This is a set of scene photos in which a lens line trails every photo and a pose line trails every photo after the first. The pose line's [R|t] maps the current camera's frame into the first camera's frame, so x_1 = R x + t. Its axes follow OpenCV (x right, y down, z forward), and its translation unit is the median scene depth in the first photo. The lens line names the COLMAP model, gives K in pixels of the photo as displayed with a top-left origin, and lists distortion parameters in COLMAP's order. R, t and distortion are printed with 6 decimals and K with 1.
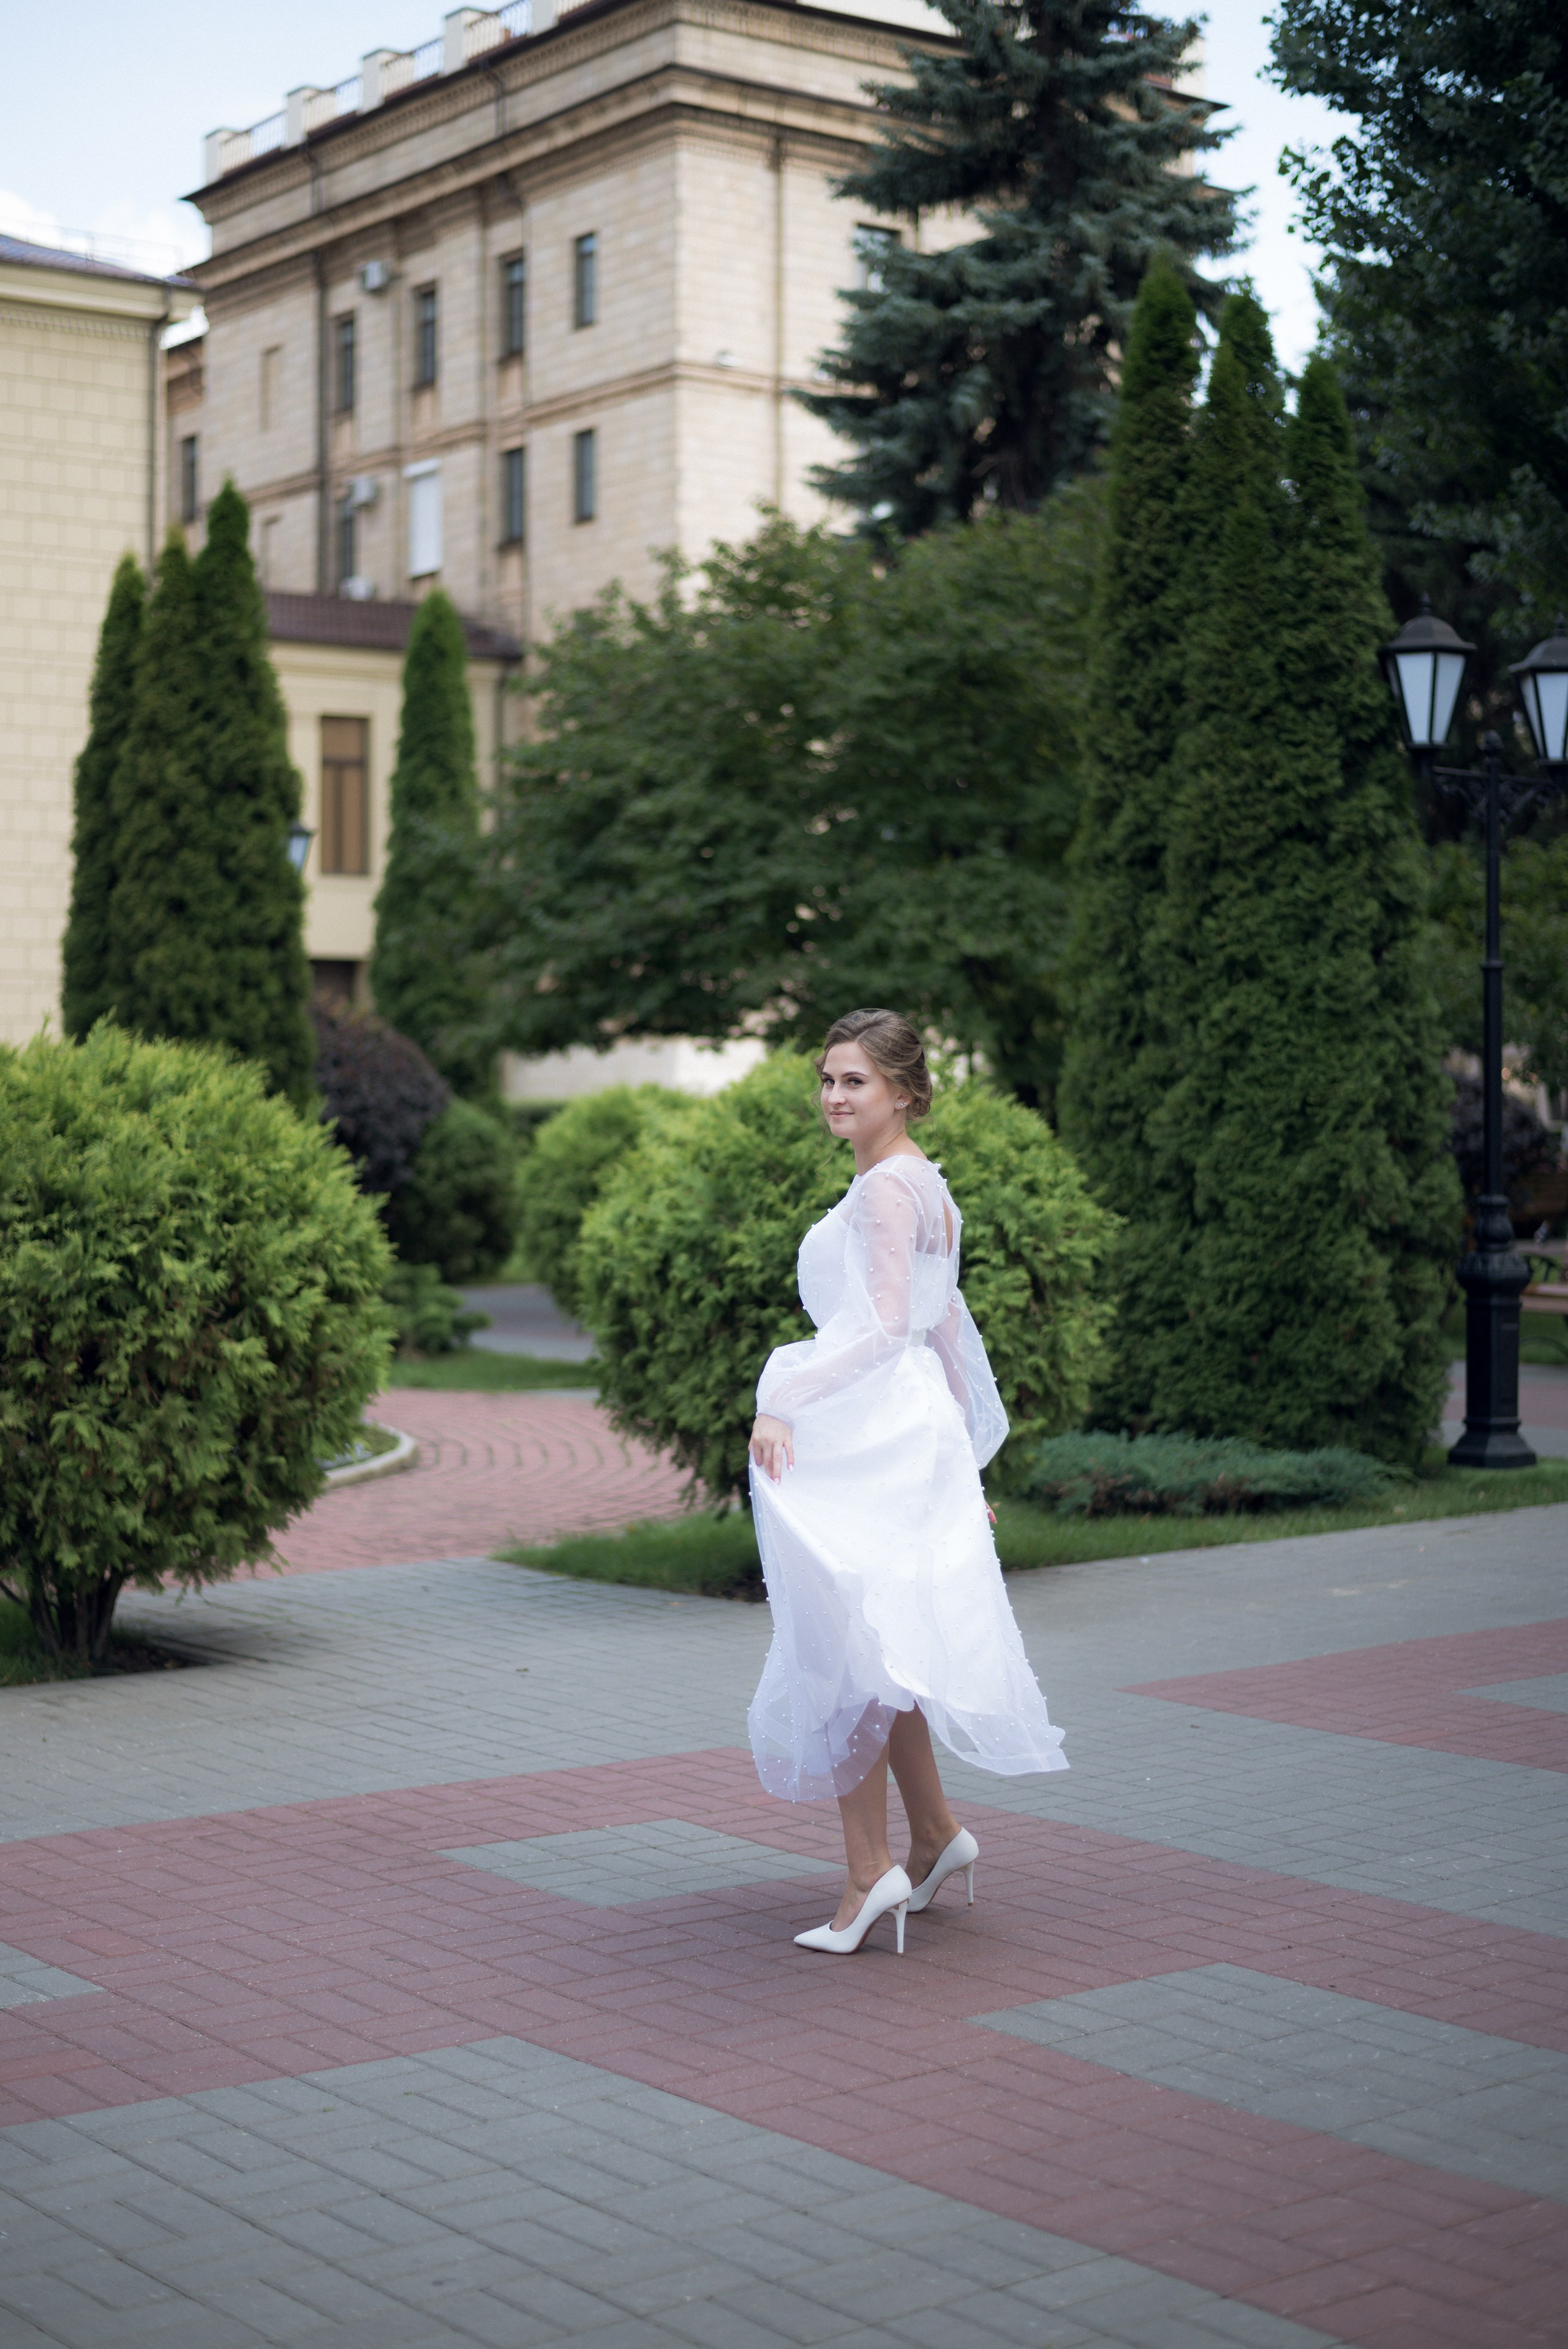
lens RADIAL K [[3569.2, 0, 784.0], [0, 3569.2, 1174.5], [0, 0, 1]] dist [-0.095220, 0.017120]
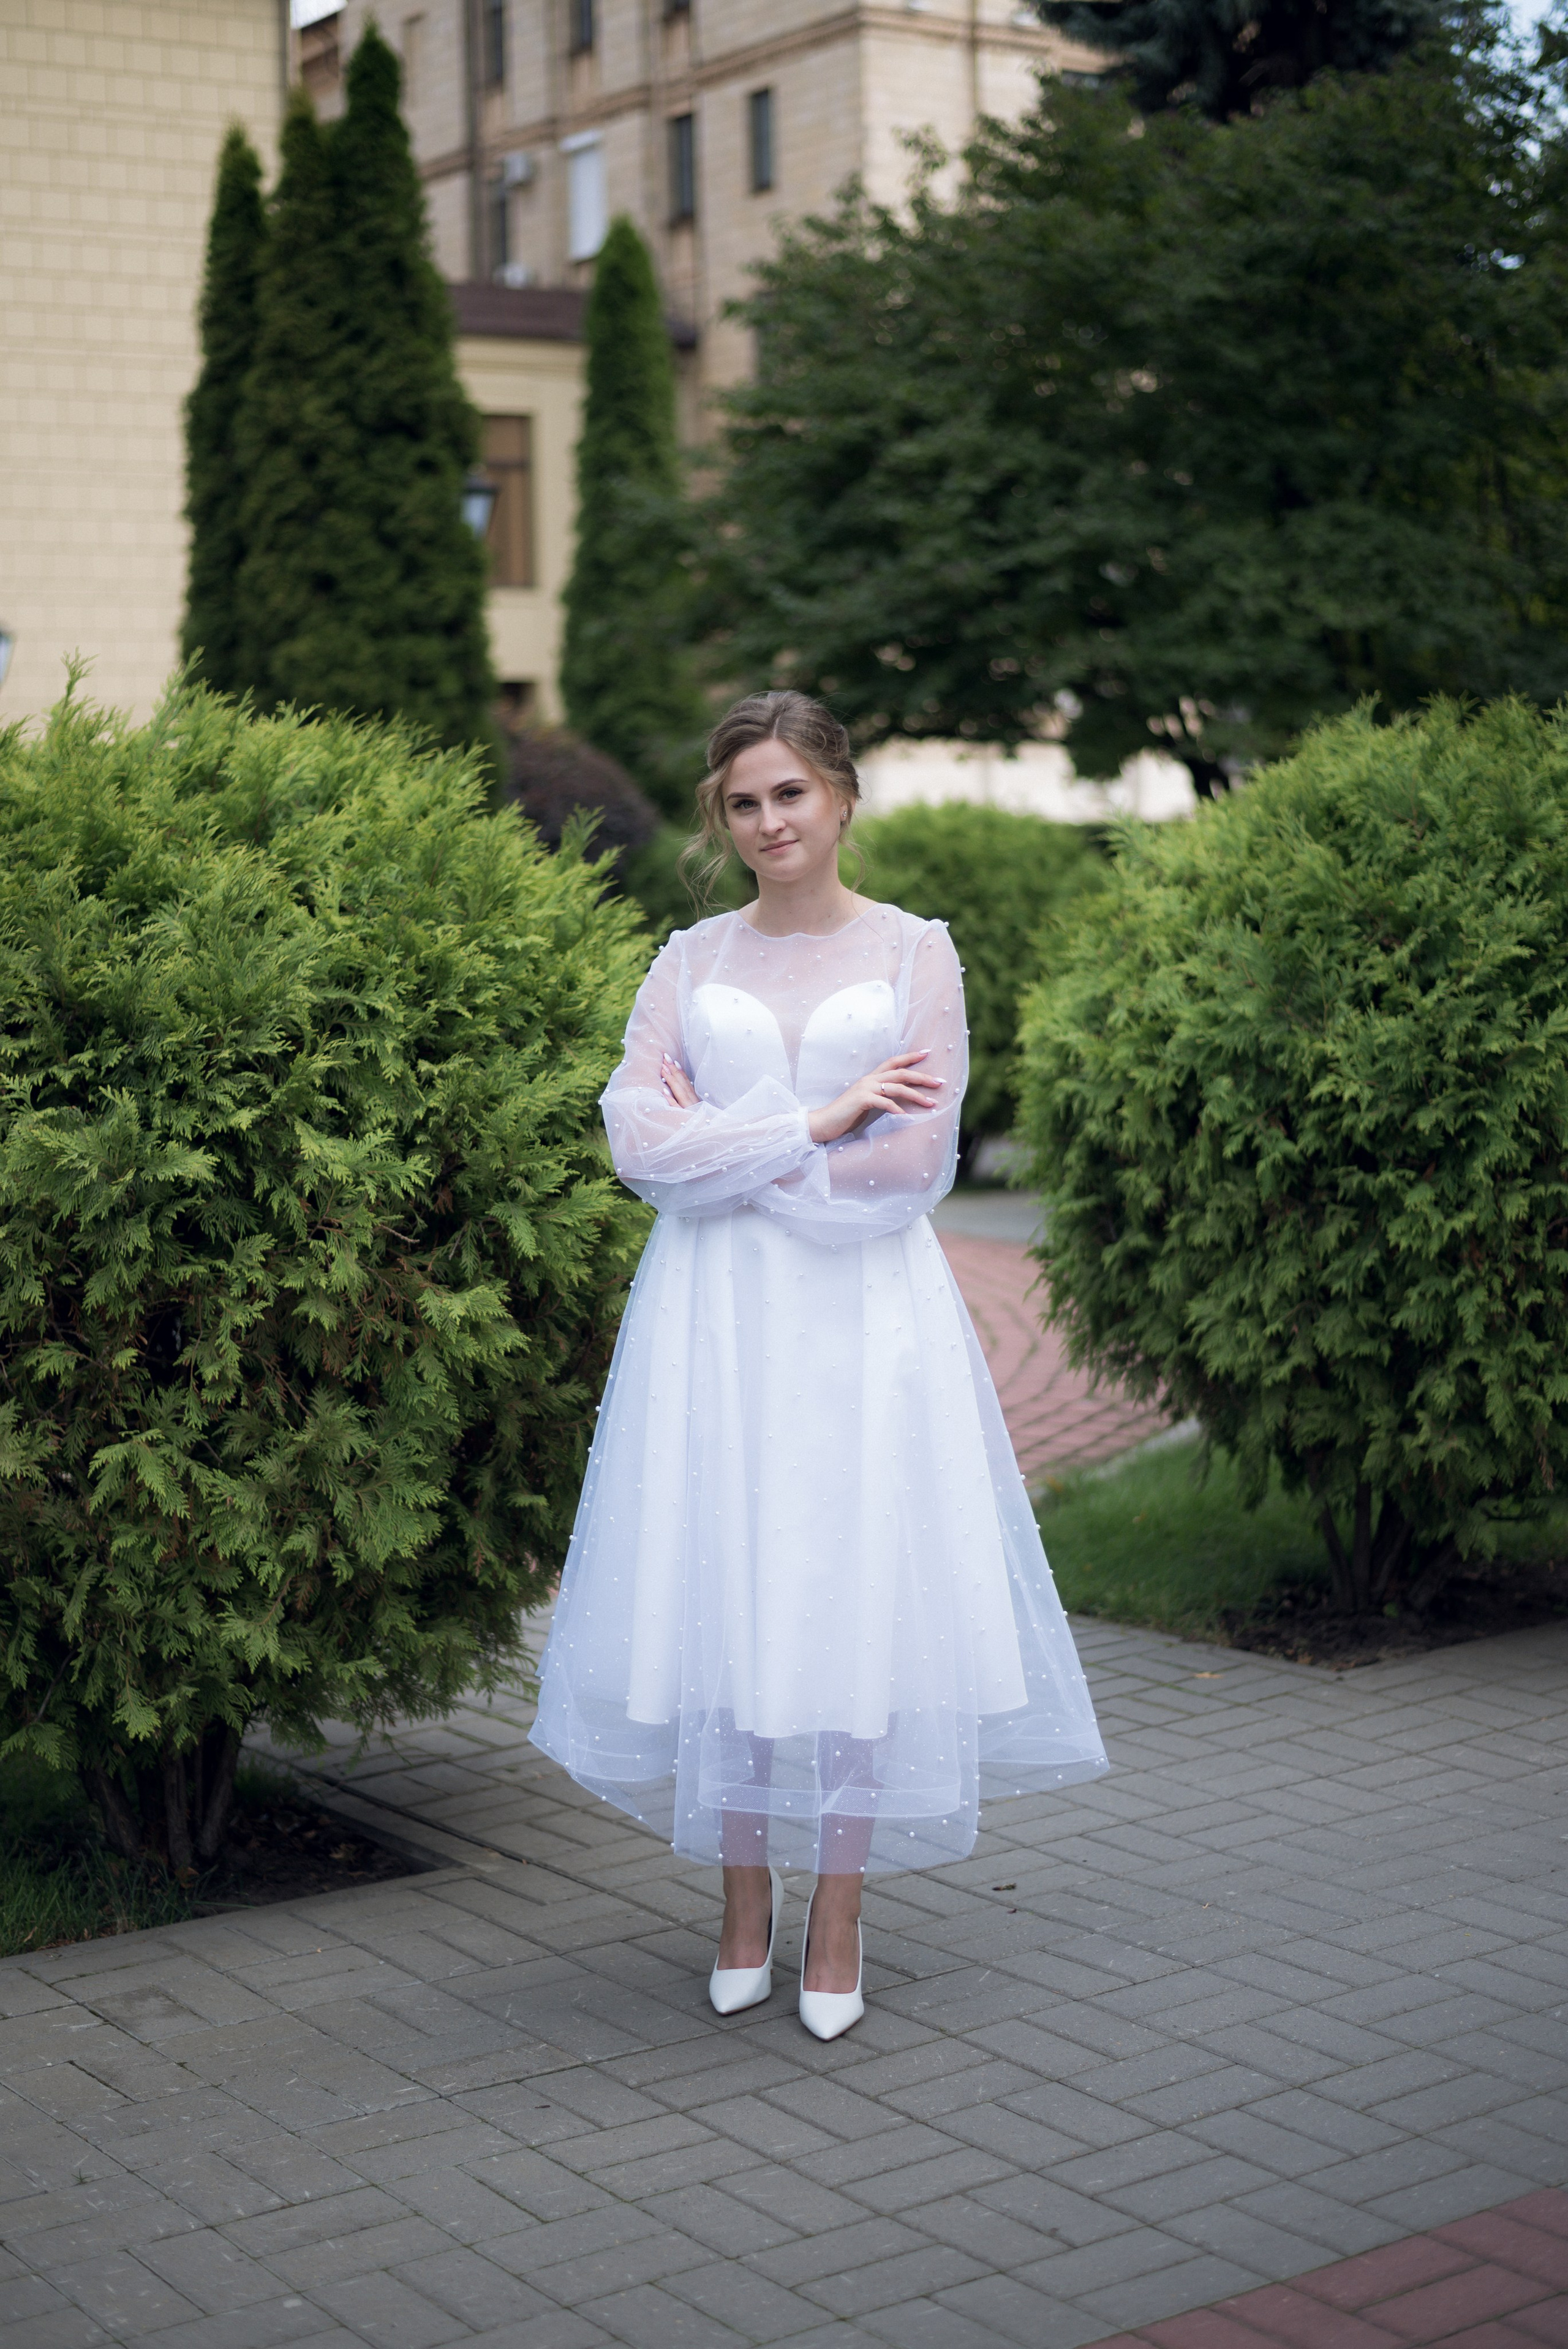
lens RADIAL K [[3569.2, 0, 784.0], [0, 3569.2, 1174.5], [0, 0, 1]] dist [-0.095220, 0.017120]
pose [[0.998751, -0.018550, -0.046383, -0.069968], [0.022000, 0.996940, 0.075009, -0.005930], [0.044850, -0.075936, 0.996104, 0.421320]]
